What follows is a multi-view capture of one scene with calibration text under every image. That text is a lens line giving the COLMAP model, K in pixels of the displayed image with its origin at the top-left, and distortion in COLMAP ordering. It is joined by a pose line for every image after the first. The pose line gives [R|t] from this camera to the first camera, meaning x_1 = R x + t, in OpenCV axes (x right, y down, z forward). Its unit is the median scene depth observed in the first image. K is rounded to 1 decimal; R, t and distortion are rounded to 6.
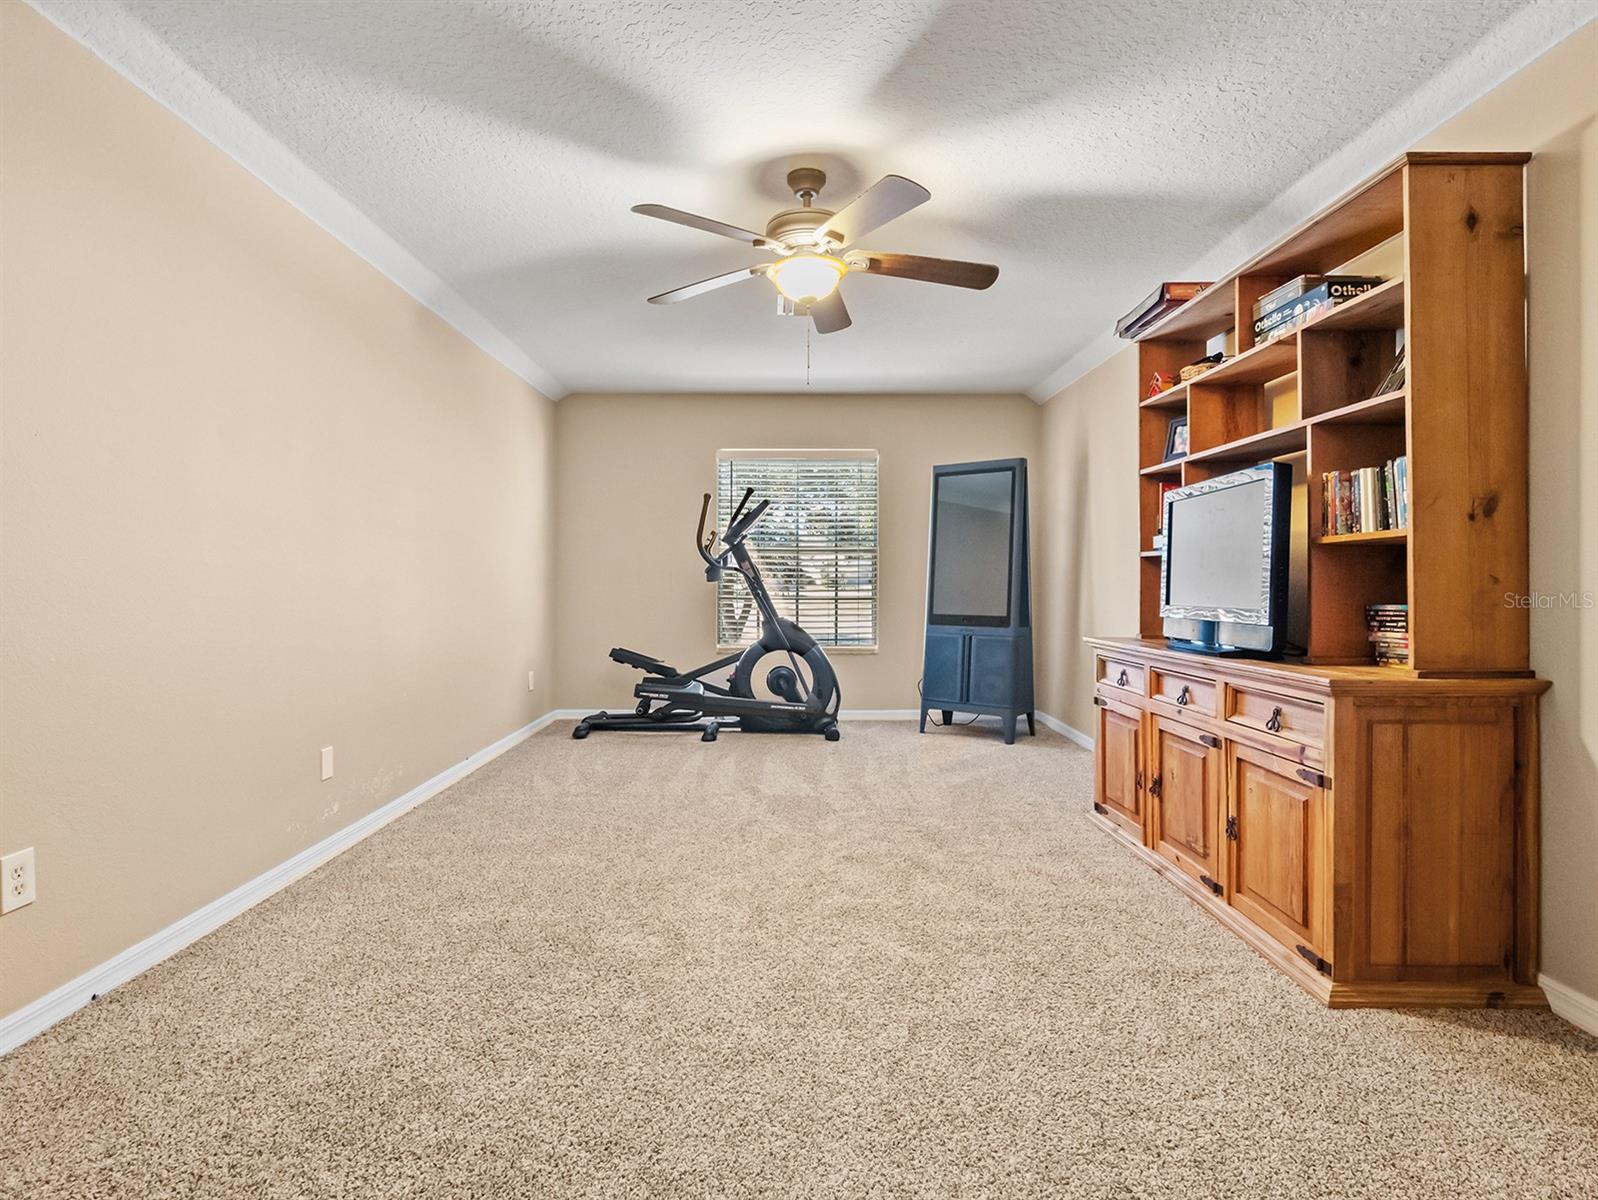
lens RADIAL K [[821.8, 0, 798.7], [0, 821.8, 589.2], [0, 0, 1]] dist [-0.009016, 0.006687]
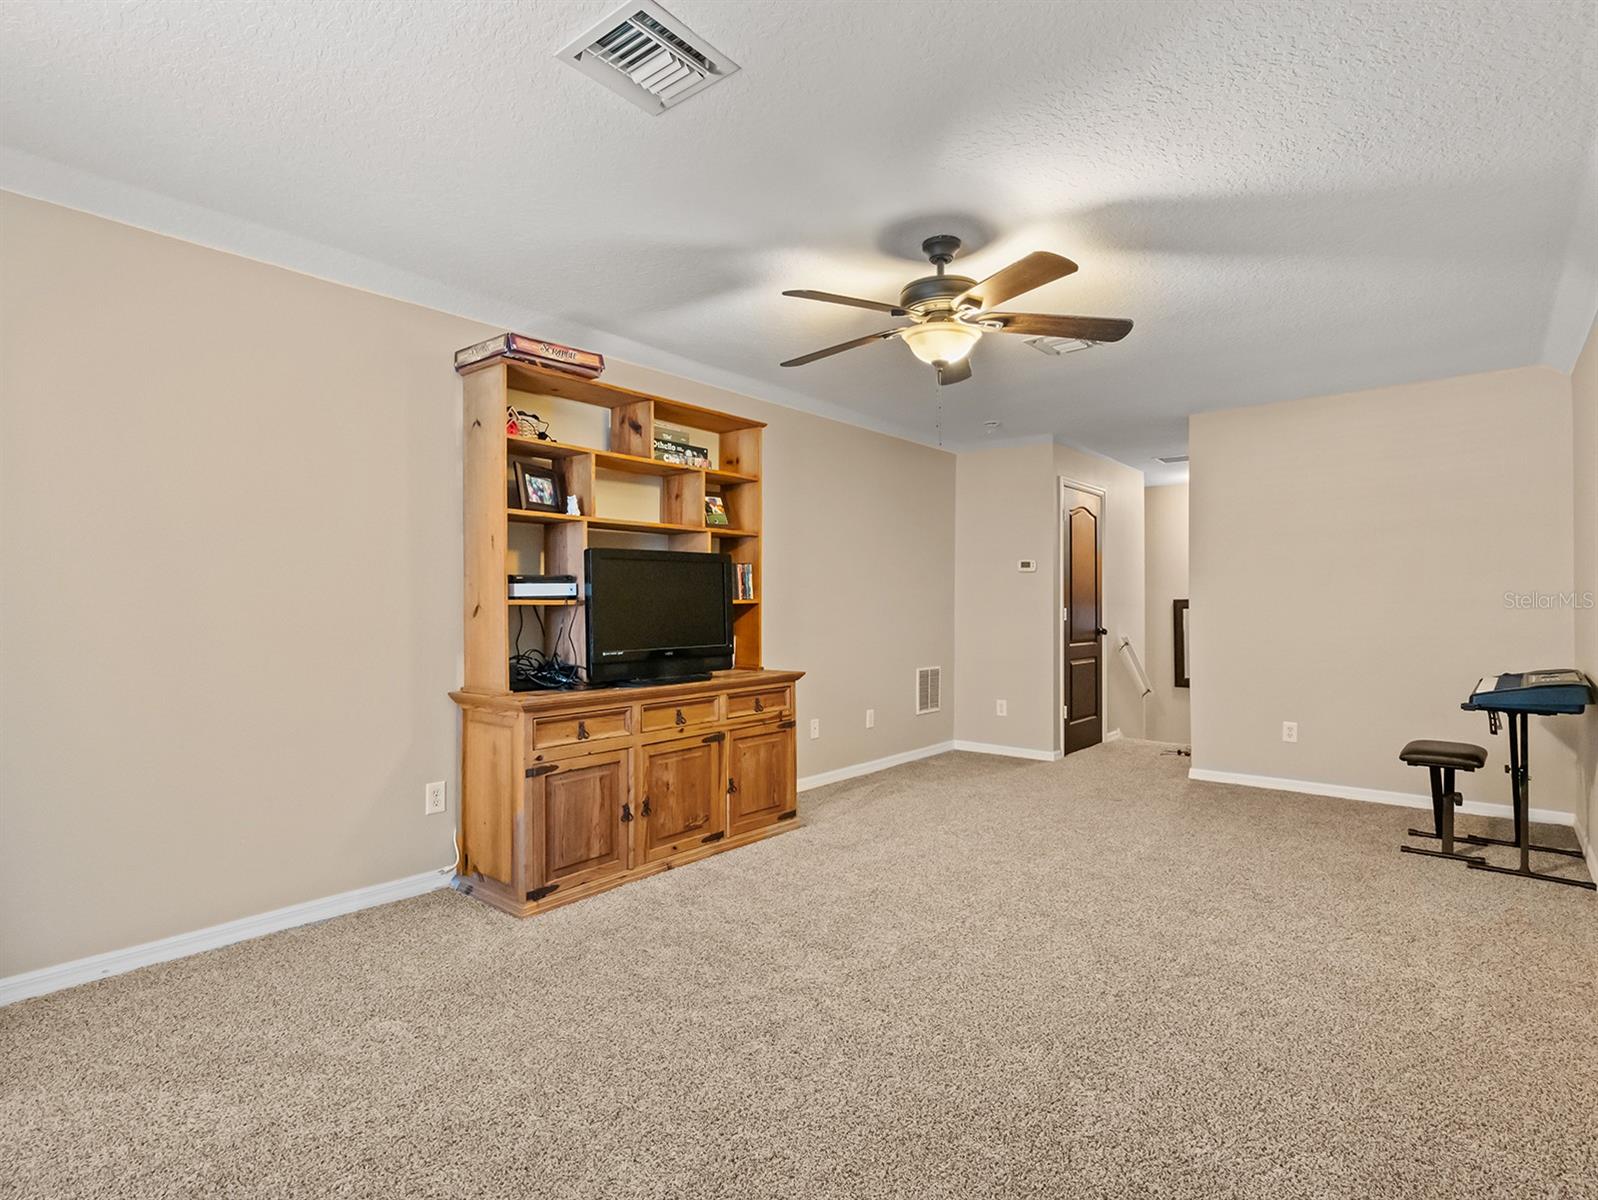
lens RADIAL K [[821.8, 0, 799.6], [0, 821.8, 608.9], [0, 0, 1]] dist [-0.009016, 0.006687]
pose [[-0.756056, -0.005867, 0.654480, -0.538519], [0.004163, 0.999896, 0.013772, -0.060779], [-0.654493, 0.013137, -0.755954, 1.916741]]
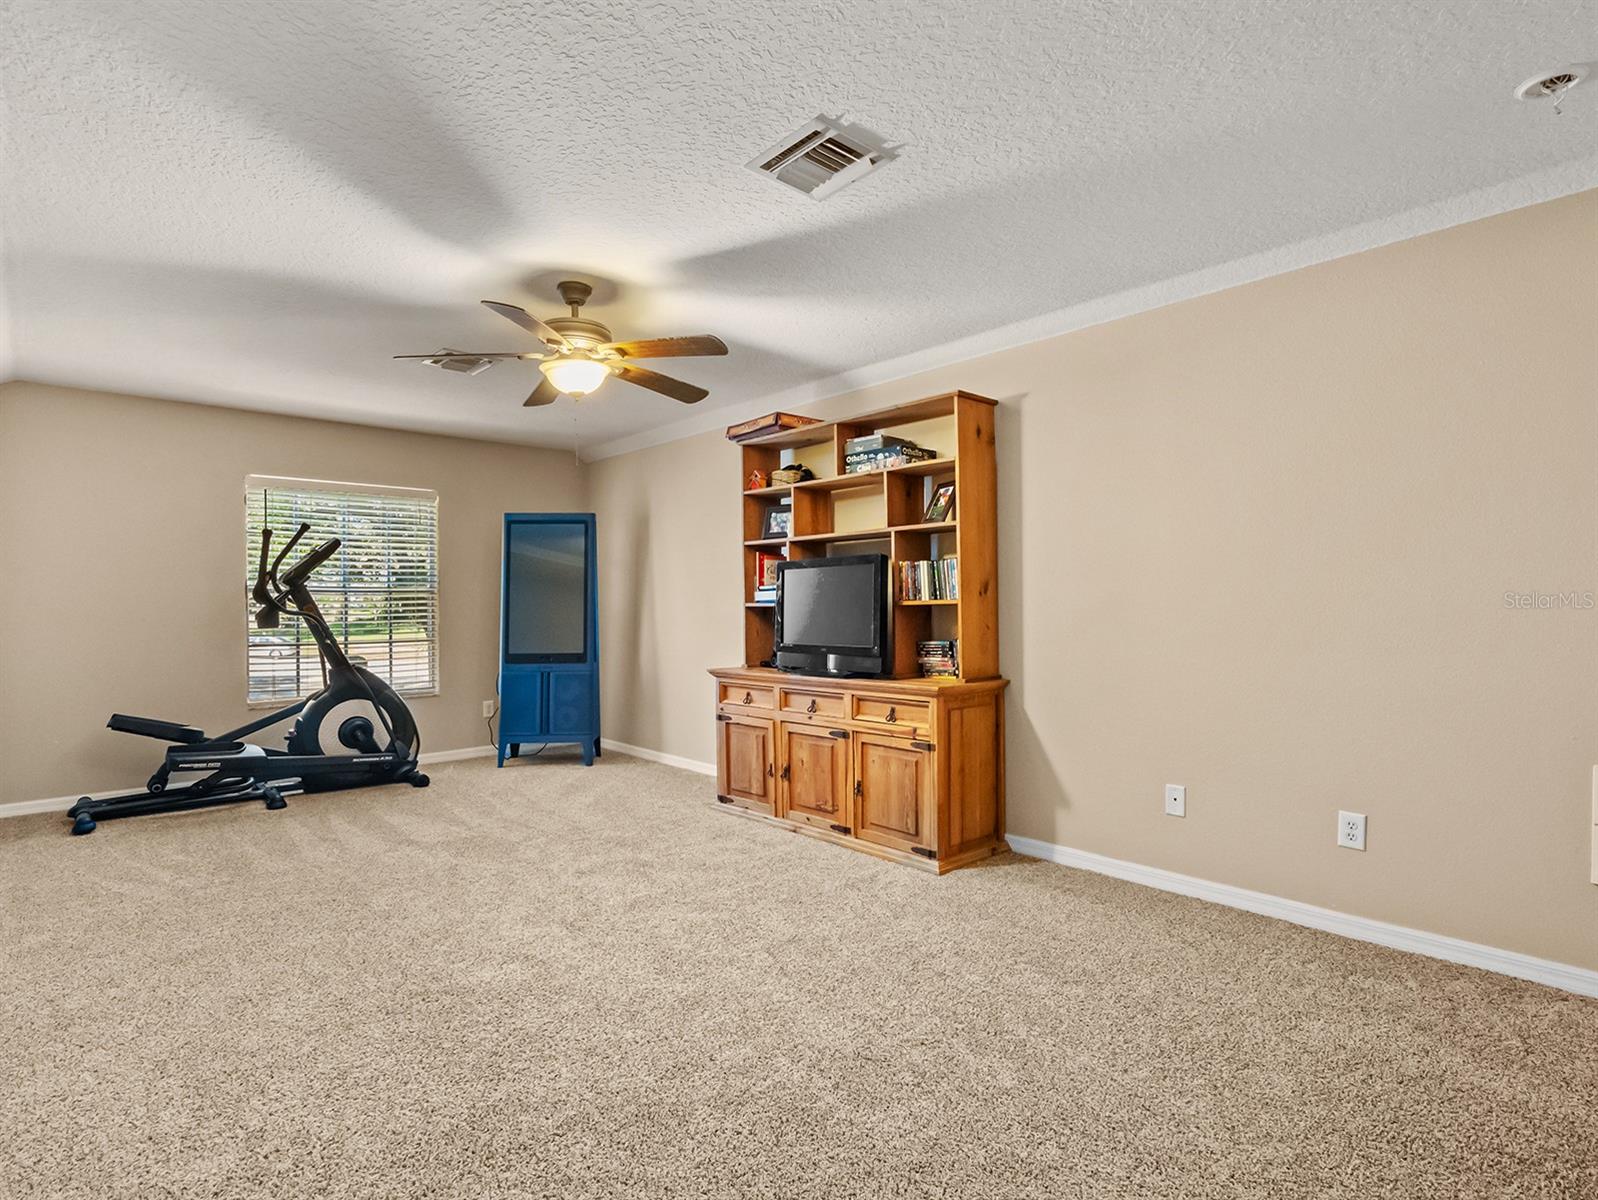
lens RADIAL K [[821.8, 0, 806.5], [0, 821.8, 620.6], [0, 0, 1]] dist [-0.009016, 0.006687]
pose [[0.741250, -0.018524, 0.670973, -0.532186], [0.013033, 0.999828, 0.013205, -0.043191], [-0.671102, -0.001044, 0.741364, -0.077725]]
